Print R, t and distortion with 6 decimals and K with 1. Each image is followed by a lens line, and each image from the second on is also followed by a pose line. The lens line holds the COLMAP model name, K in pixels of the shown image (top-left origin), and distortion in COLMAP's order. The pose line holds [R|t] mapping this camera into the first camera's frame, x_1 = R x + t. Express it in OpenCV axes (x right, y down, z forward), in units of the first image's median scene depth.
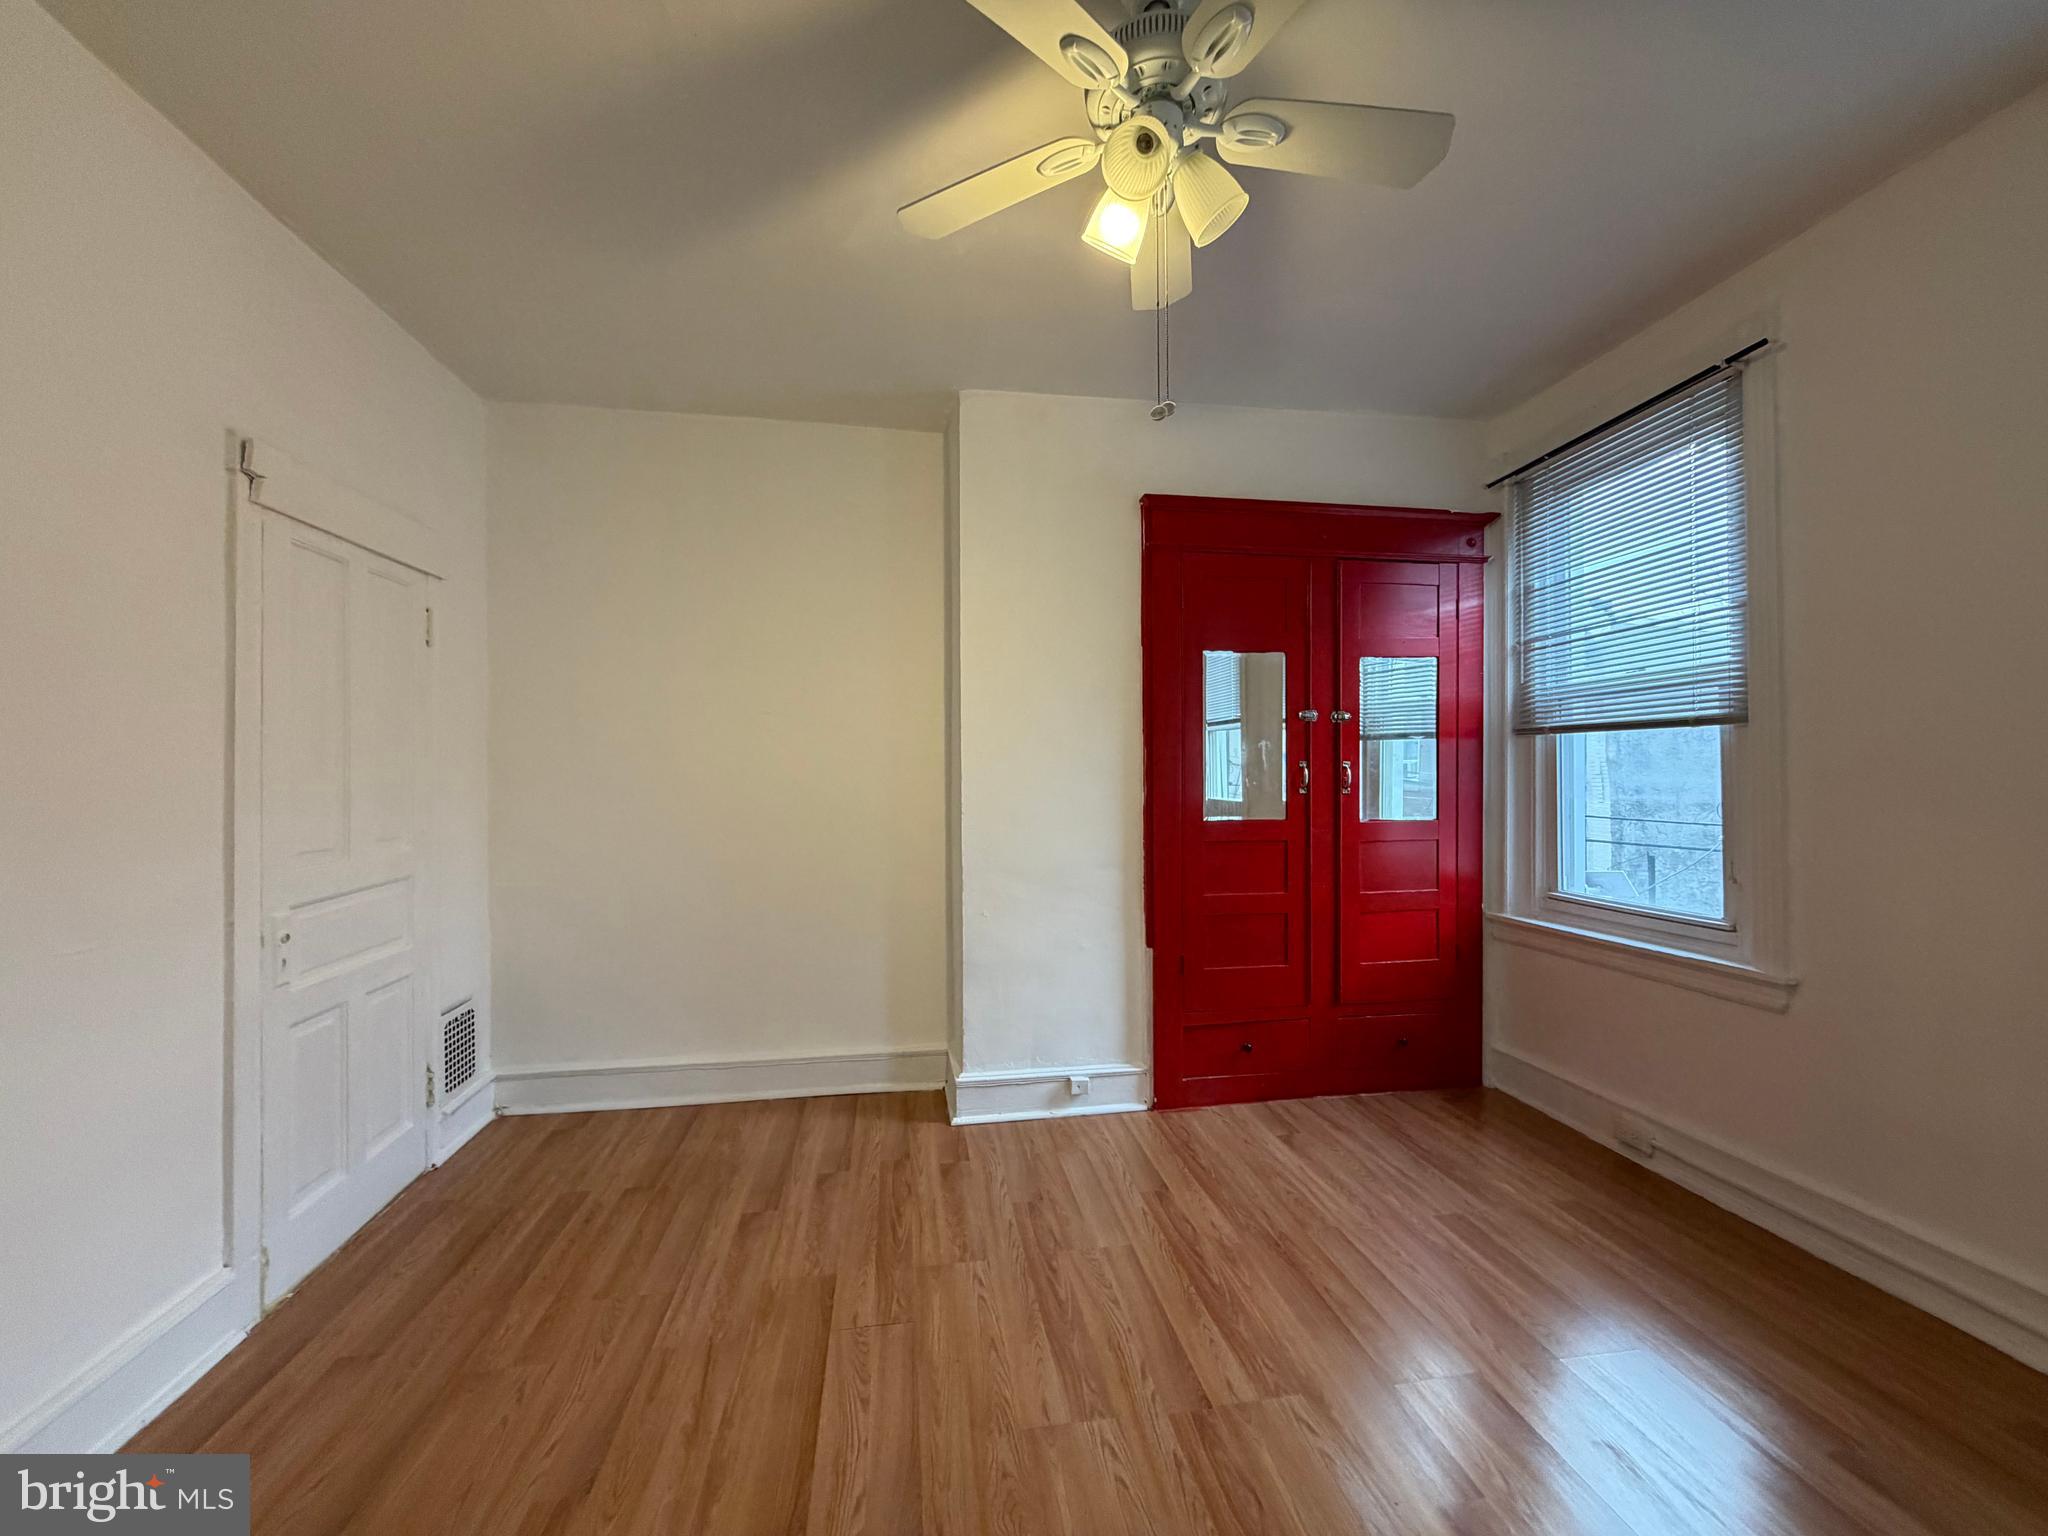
lens RADIAL K [[814.5, 0, 1021.0], [0, 814.5, 767.0], [0, 0, 1]] dist [0.001245, -0.000392]
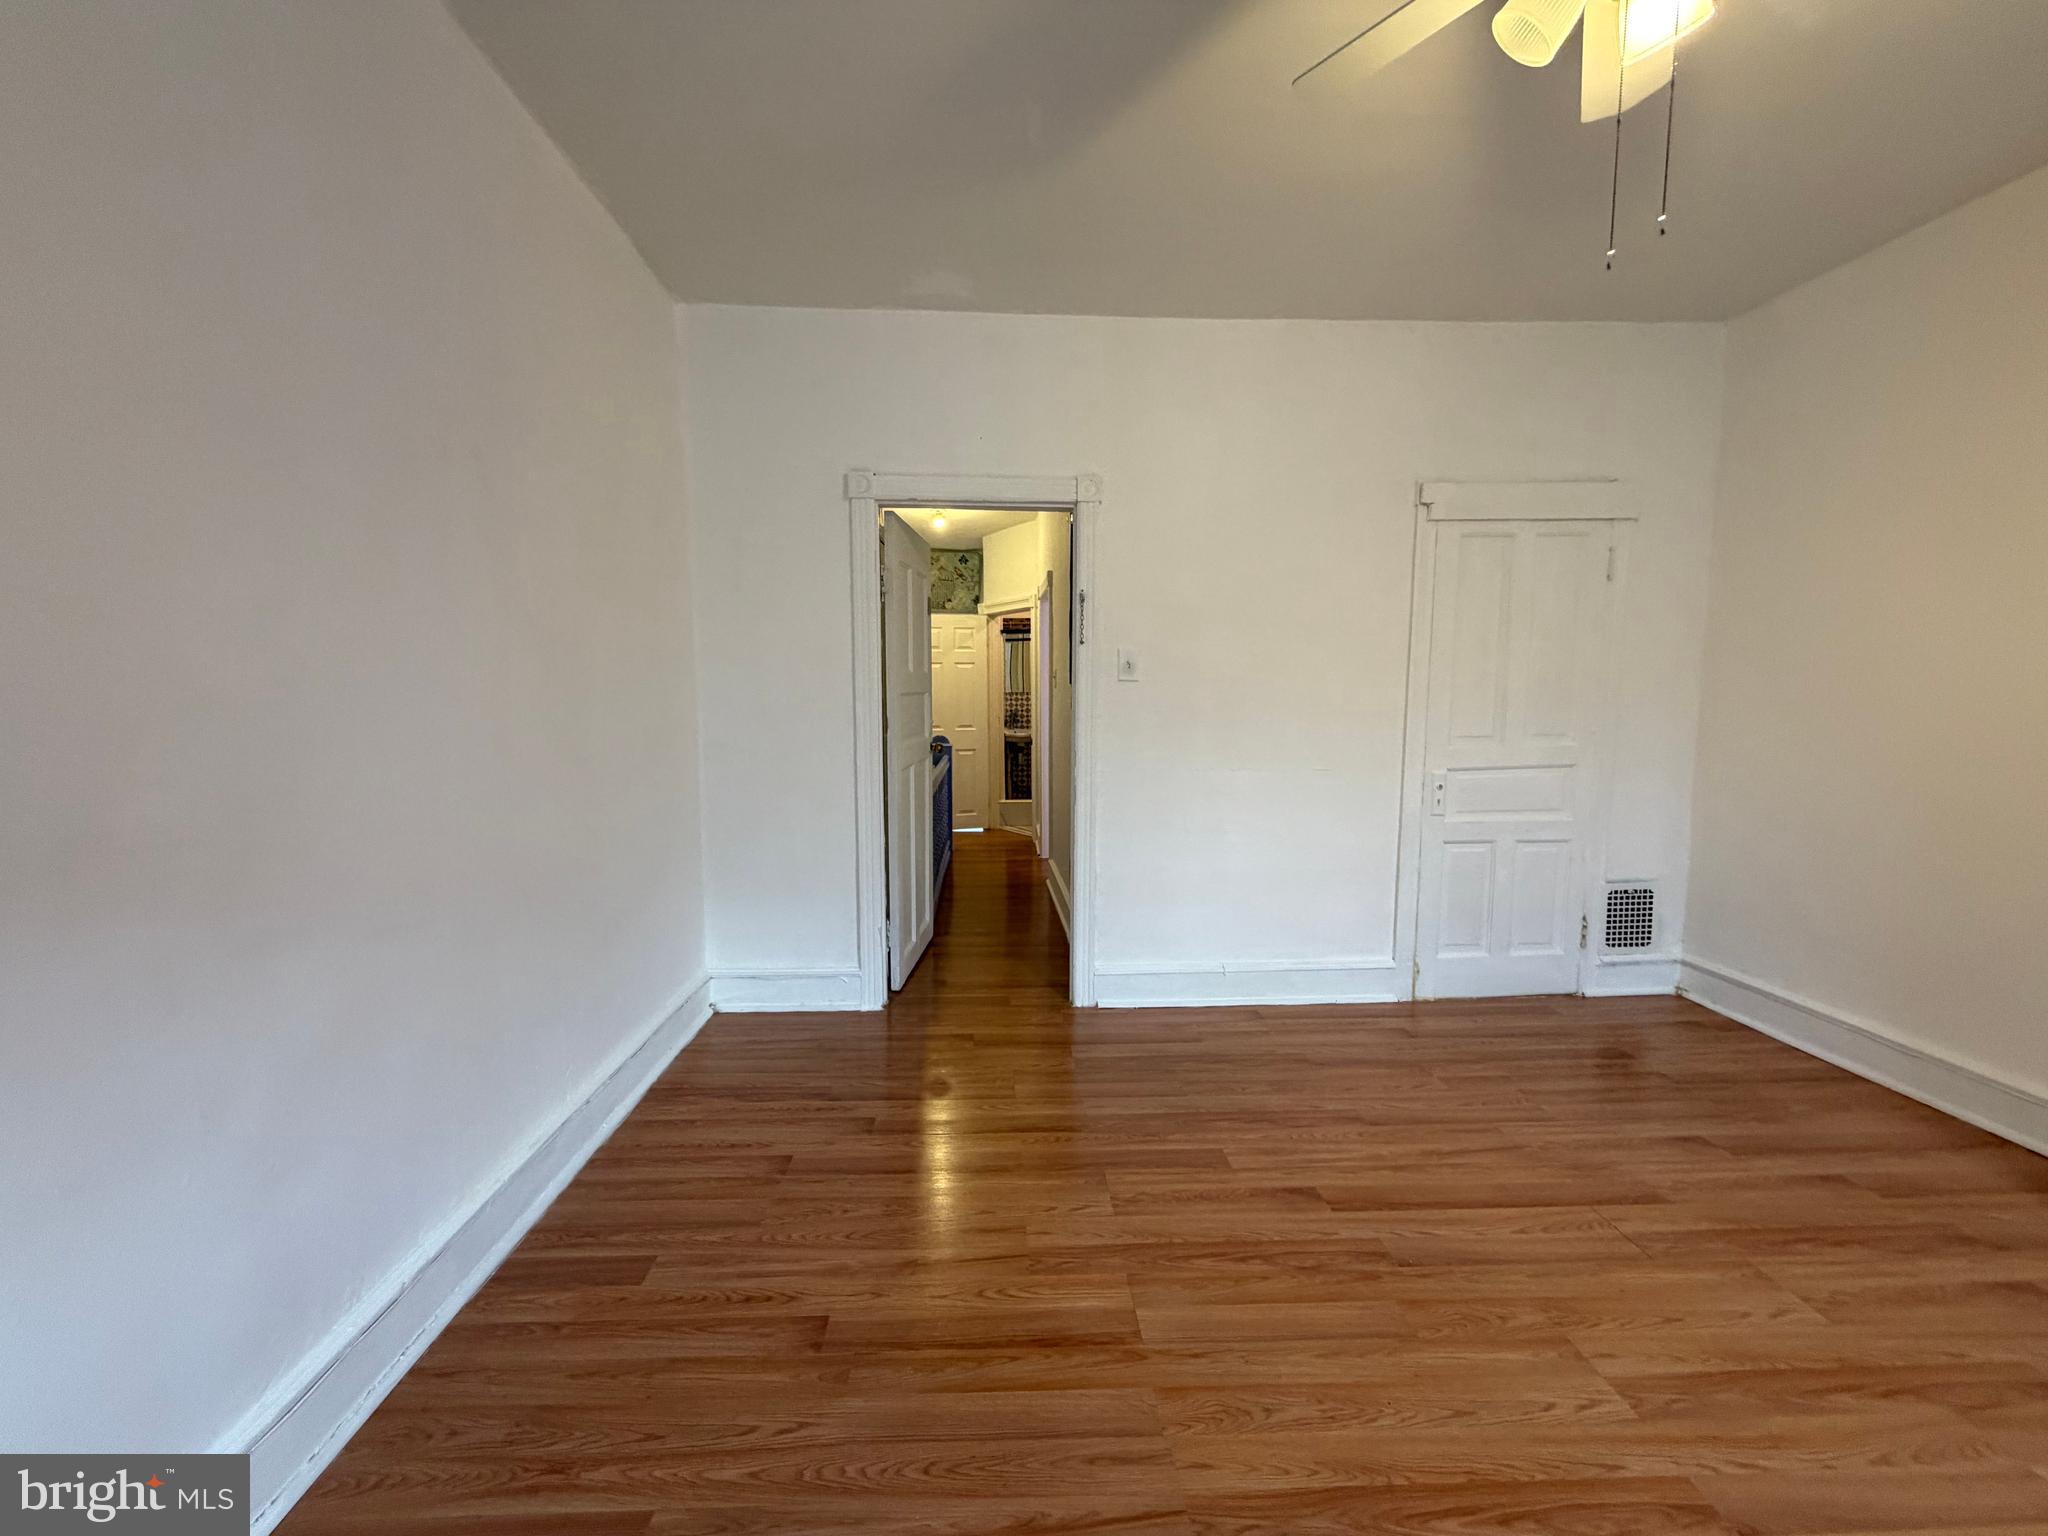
lens RADIAL K [[814.5, 0, 1022.4], [0, 814.5, 776.5], [0, 0, 1]] dist [0.001245, -0.000392]
pose [[-0.103869, 0.113192, -0.988129, 0.714916], [0.008236, 0.993567, 0.112949, -0.002003], [0.994557, 0.003594, -0.104133, 0.305550]]
